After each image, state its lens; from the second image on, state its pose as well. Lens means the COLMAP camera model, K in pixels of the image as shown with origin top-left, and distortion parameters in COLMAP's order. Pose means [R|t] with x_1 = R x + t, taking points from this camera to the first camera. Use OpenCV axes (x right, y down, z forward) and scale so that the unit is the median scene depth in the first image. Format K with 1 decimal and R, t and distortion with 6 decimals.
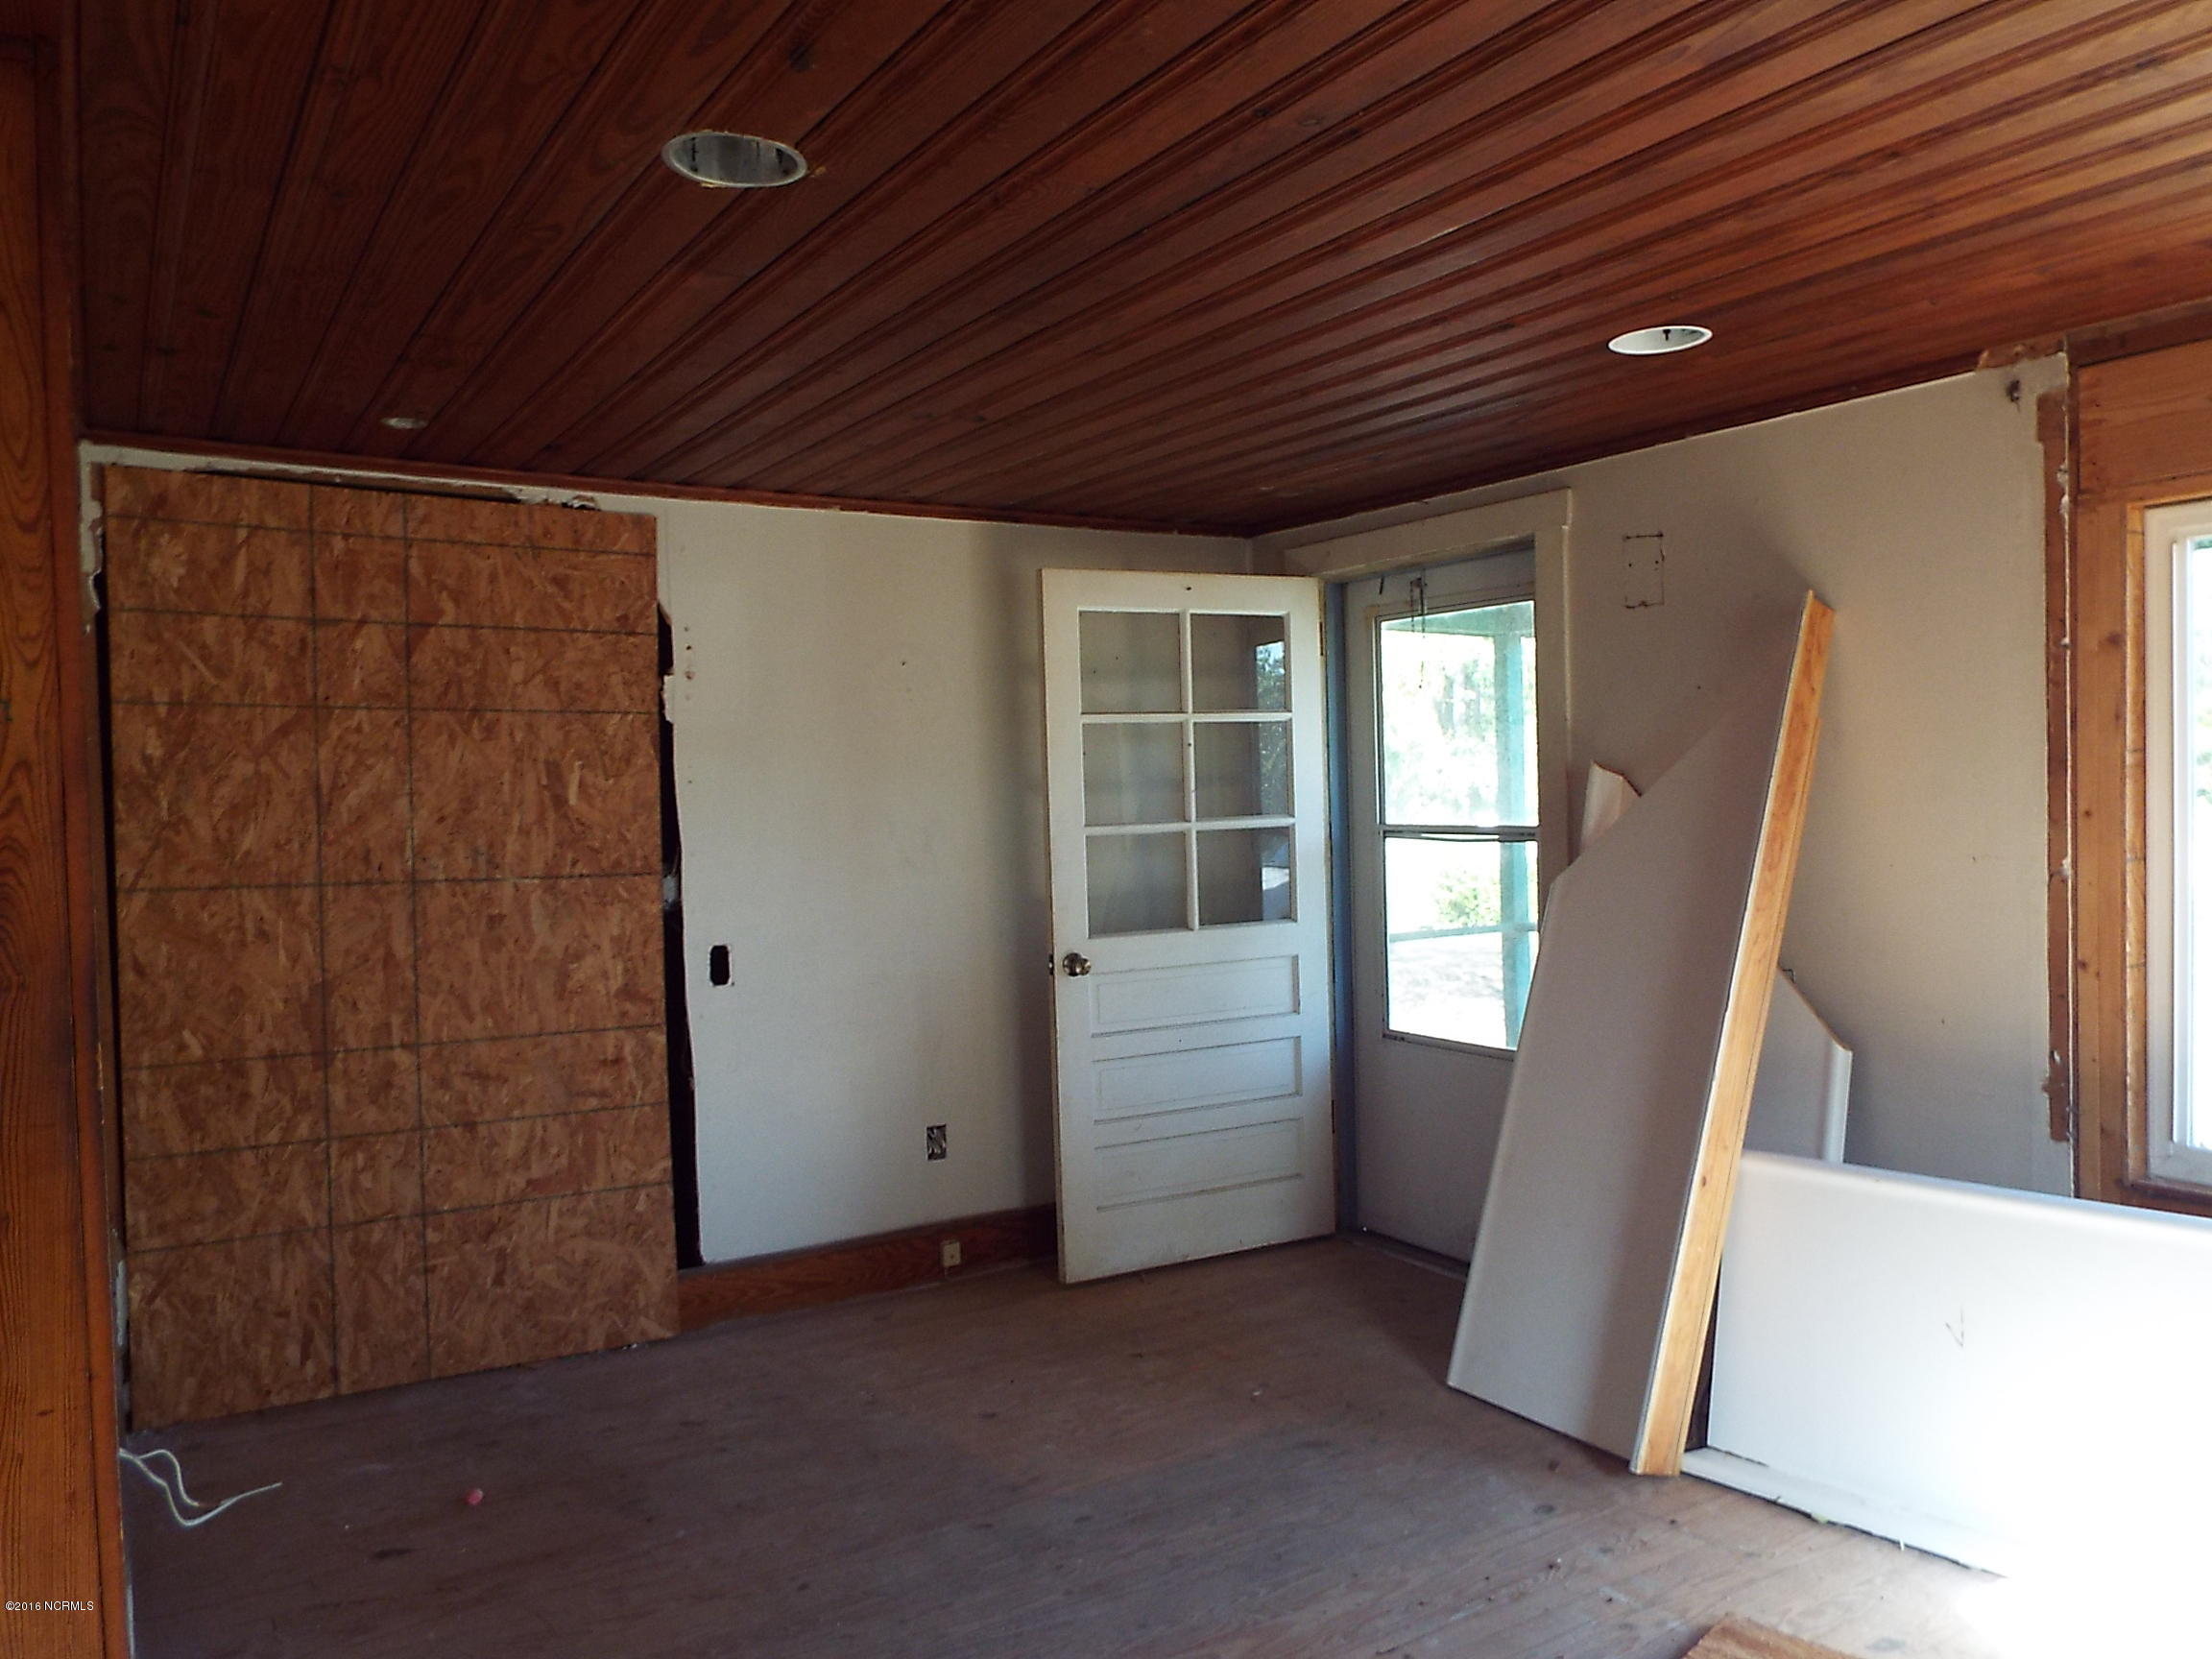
lens RADIAL K [[1592.8, 0, 1128.7], [0, 1592.8, 841.0], [0, 0, 1]] dist [-0.020835, 0.005988]
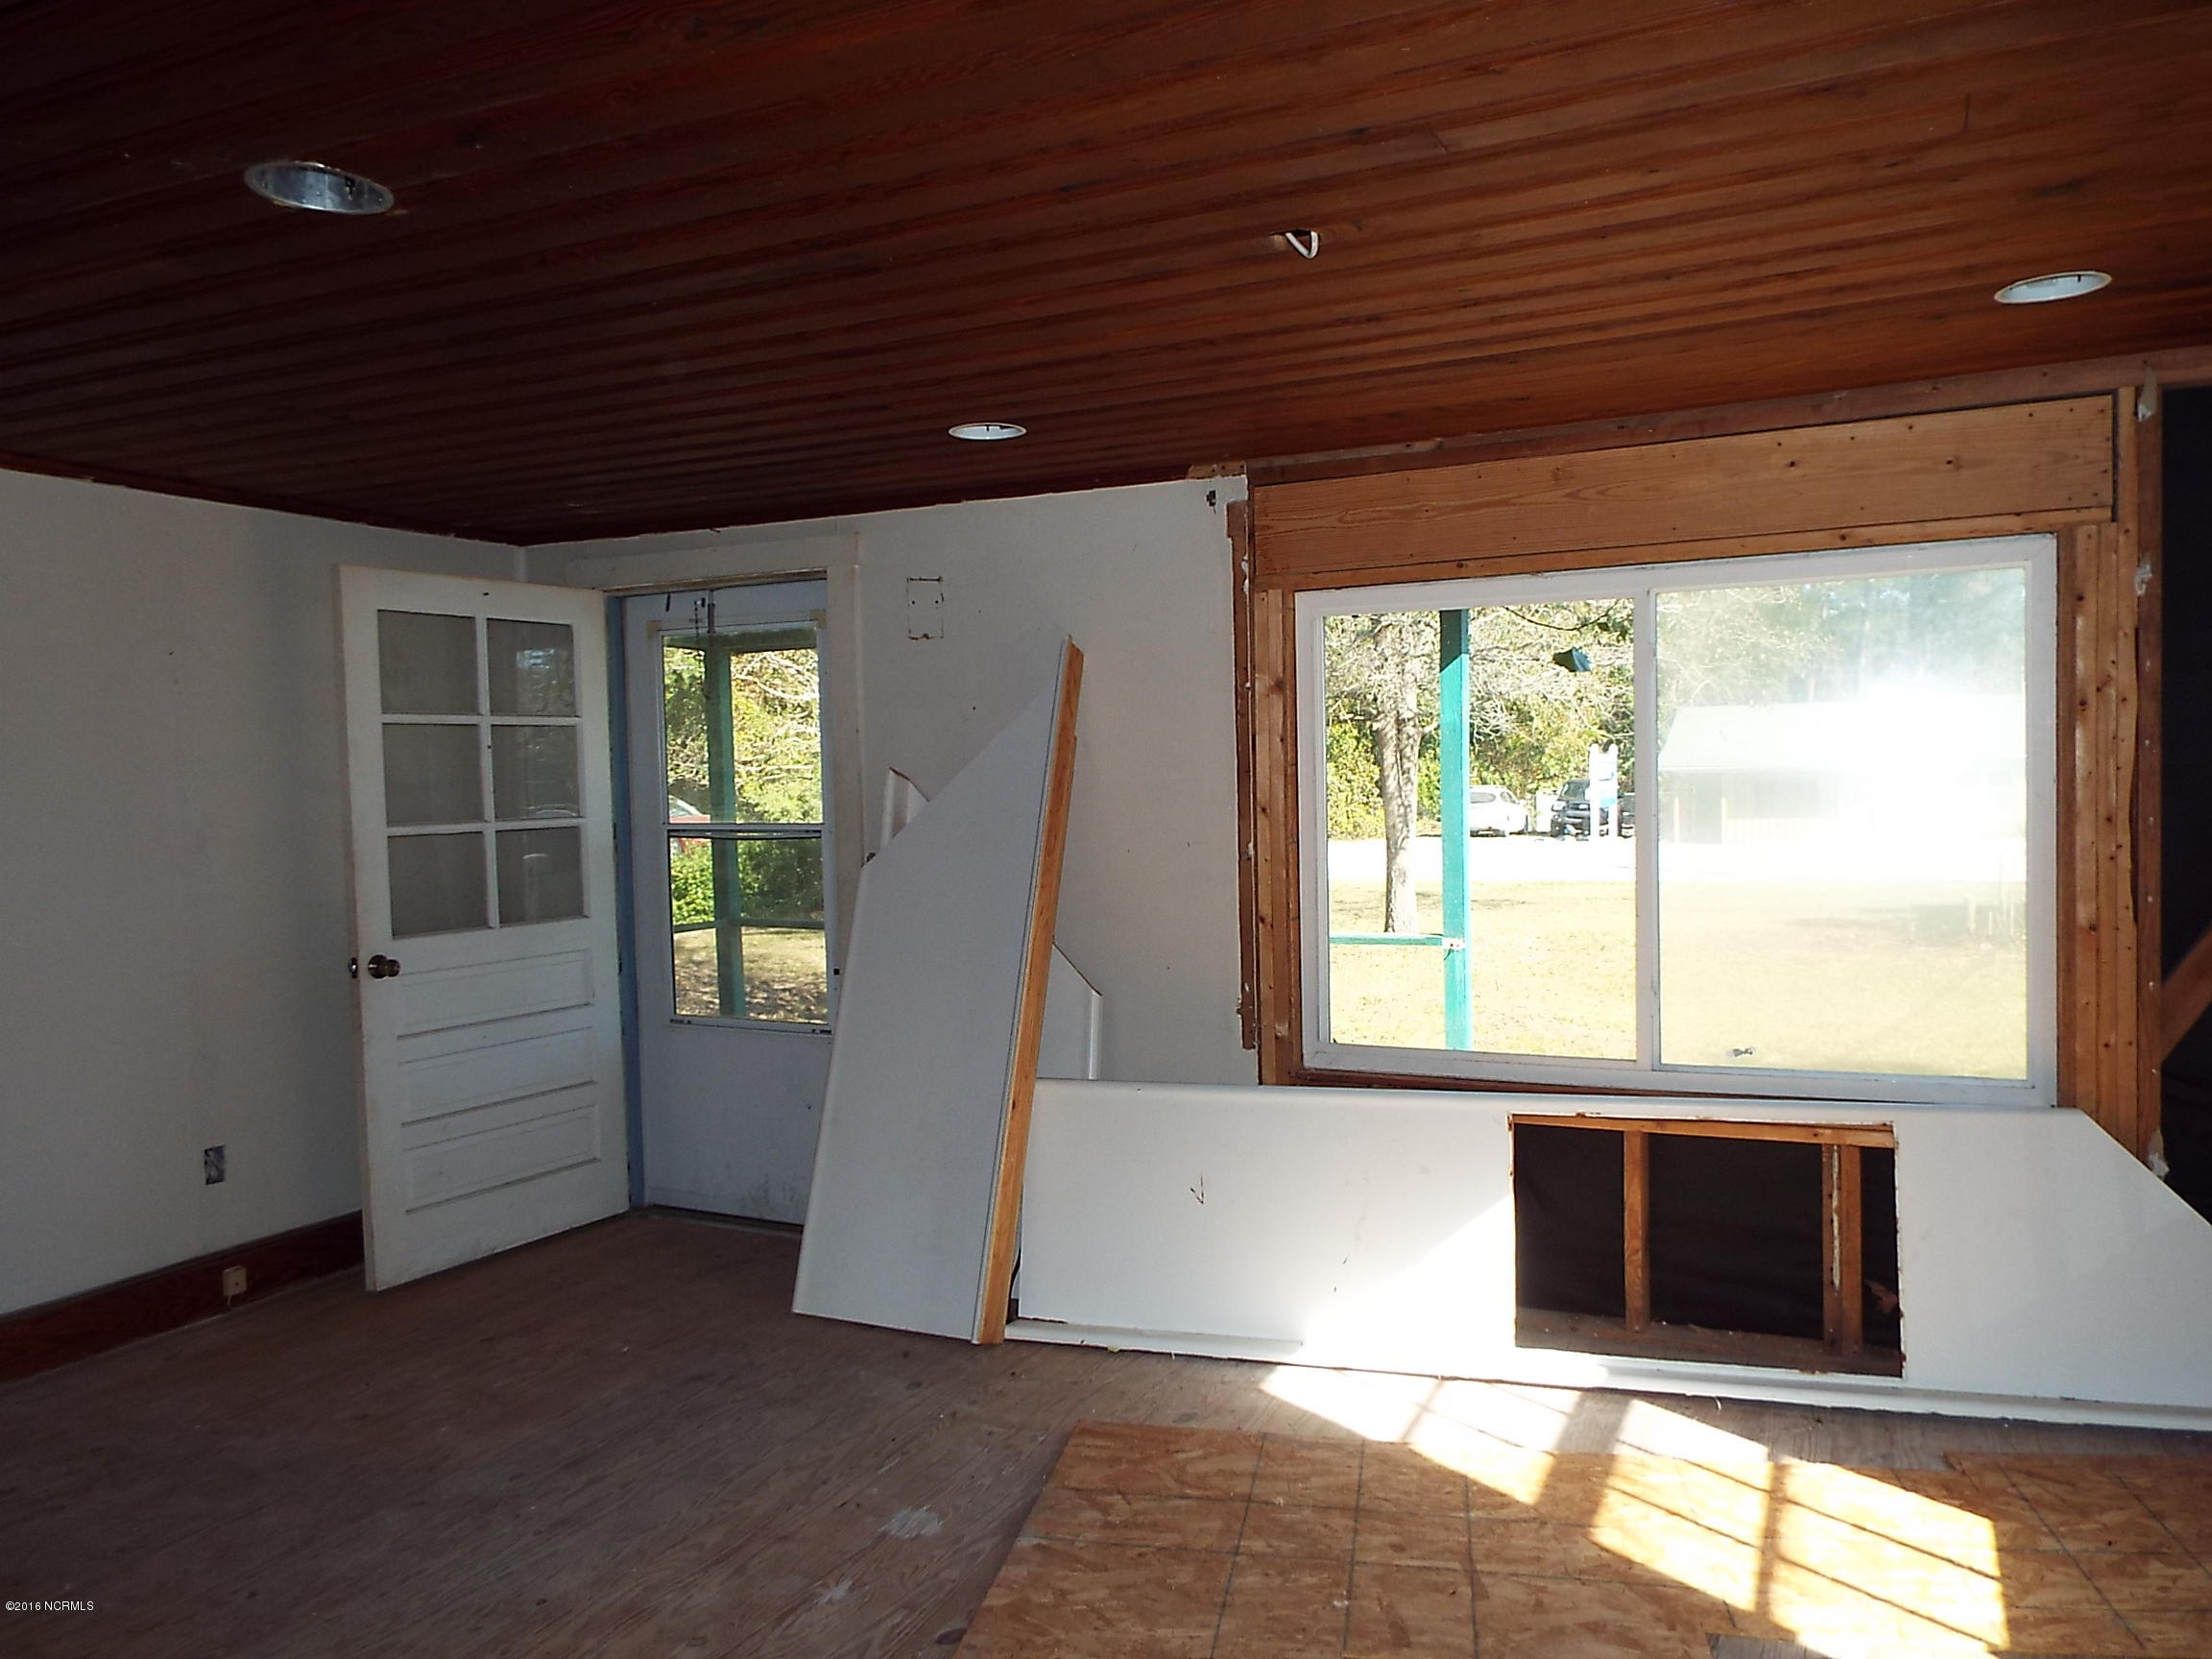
lens RADIAL K [[1592.8, 0, 1128.7], [0, 1592.8, 841.0], [0, 0, 1]] dist [-0.020835, 0.005988]
pose [[0.845291, -0.011392, 0.534185, -0.192845], [0.013383, 0.999910, 0.000148, 0.006374], [-0.534139, 0.007024, 0.845368, -0.092253]]
